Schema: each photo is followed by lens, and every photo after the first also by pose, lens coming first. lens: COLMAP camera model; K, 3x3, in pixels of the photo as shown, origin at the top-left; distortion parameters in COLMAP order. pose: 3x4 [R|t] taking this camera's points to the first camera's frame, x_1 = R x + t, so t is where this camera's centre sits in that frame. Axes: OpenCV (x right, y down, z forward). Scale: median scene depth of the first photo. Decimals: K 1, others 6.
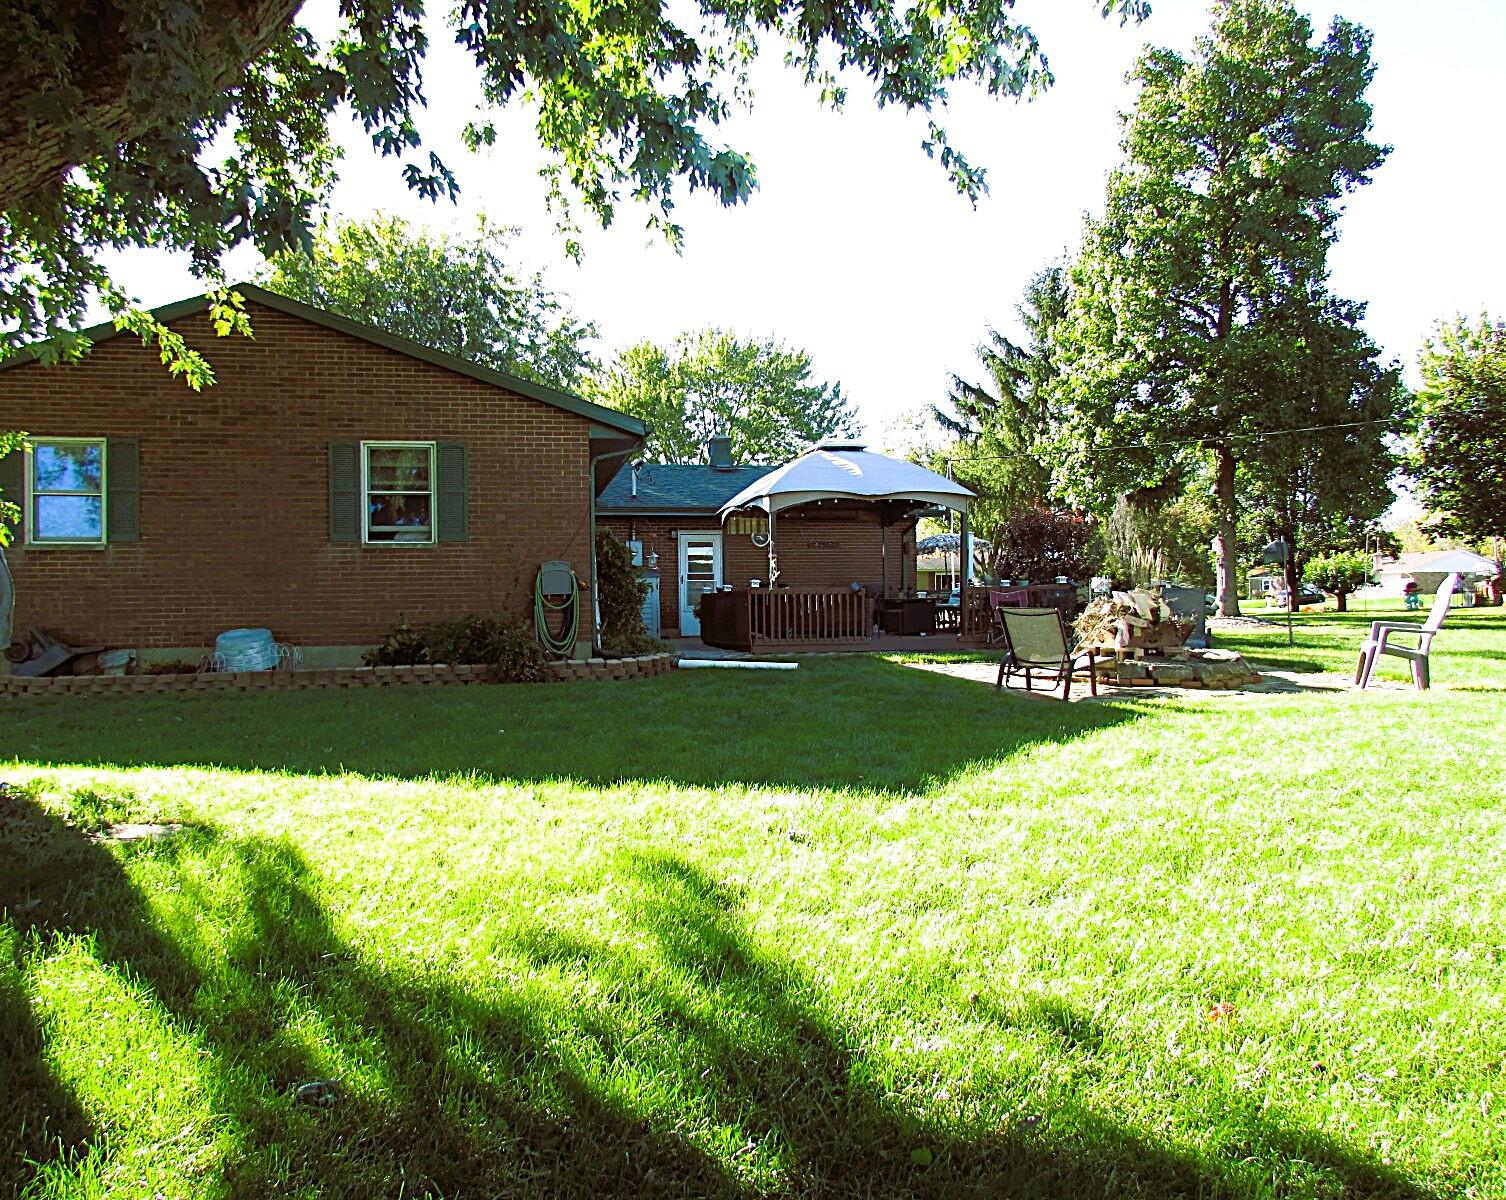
lens RADIAL K [[1104.6, 0, 753.0], [0, 1104.6, 600.0], [0, 0, 1]] dist [0.002196, 0.000946]
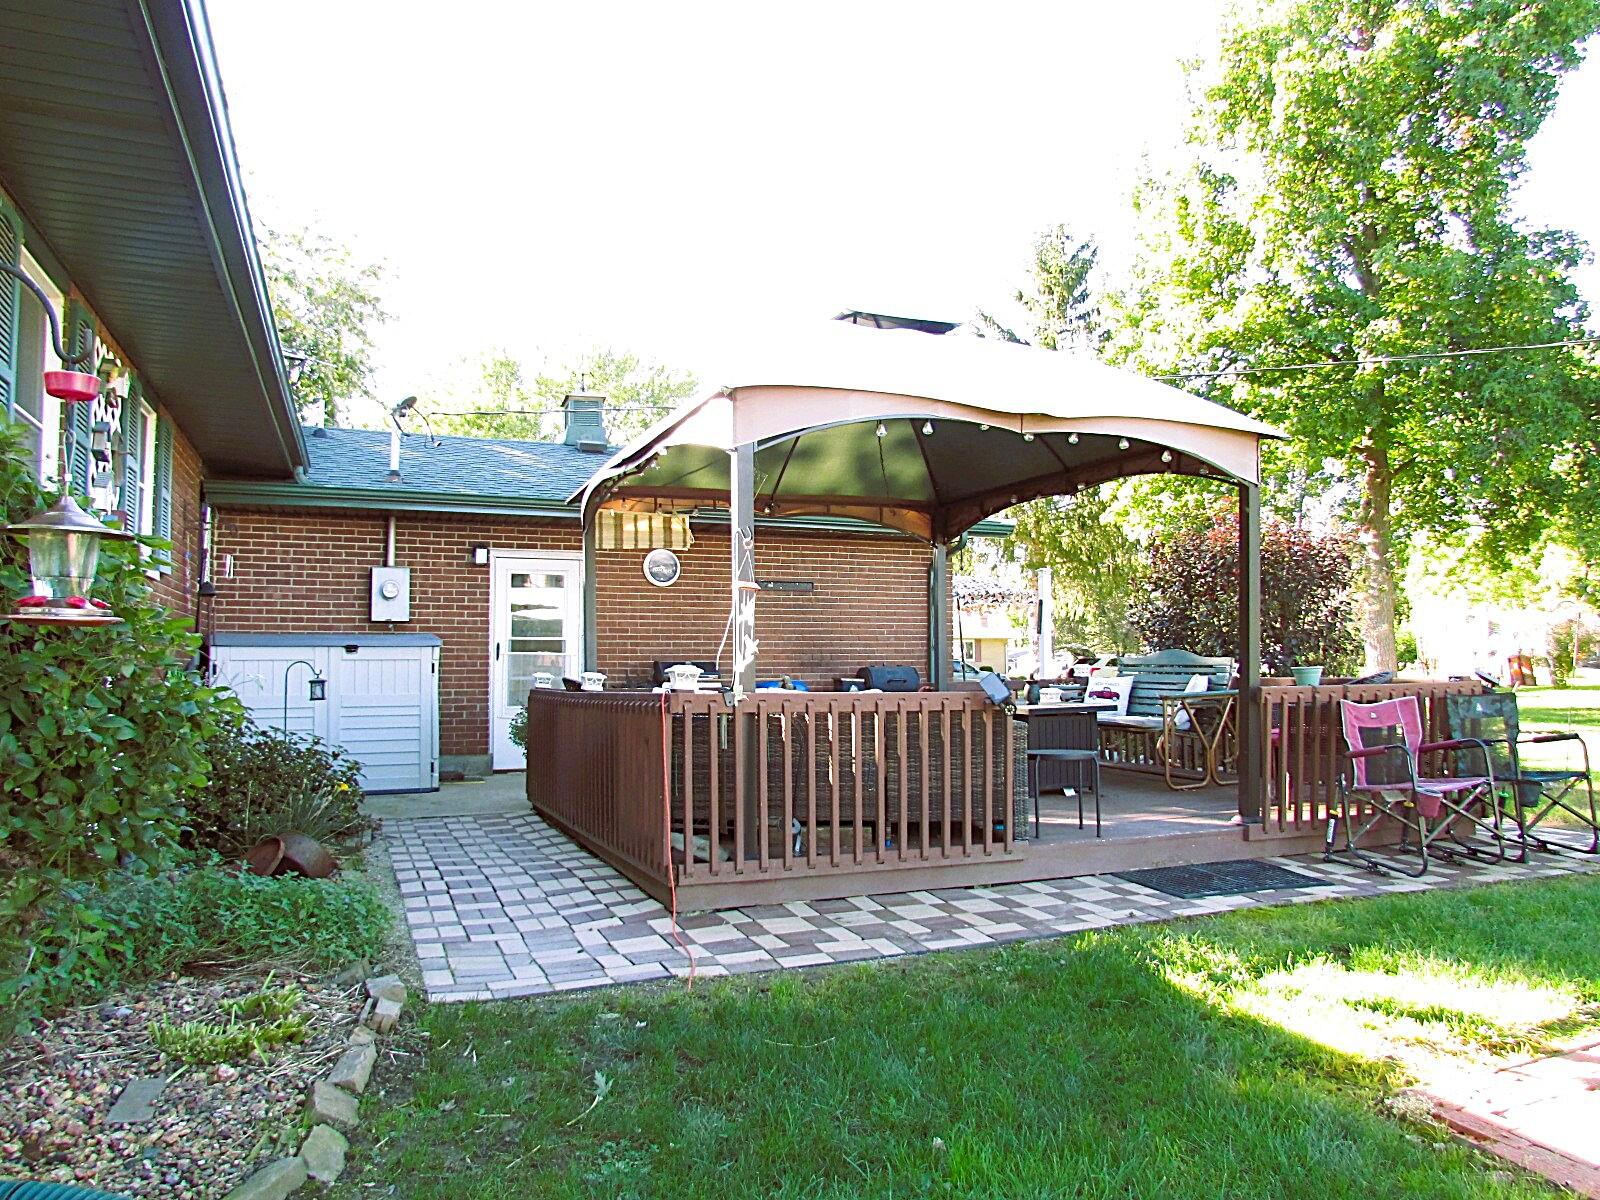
lens RADIAL K [[1101.0, 0, 800.0], [0, 1101.0, 600.0], [0, 0, 1]] dist [-0.003865, -0.001987]
pose [[0.986092, 0.013539, 0.165646, -0.015555], [-0.004062, 0.998342, -0.057417, -0.016846], [-0.166149, 0.055946, 0.984512, 0.601632]]
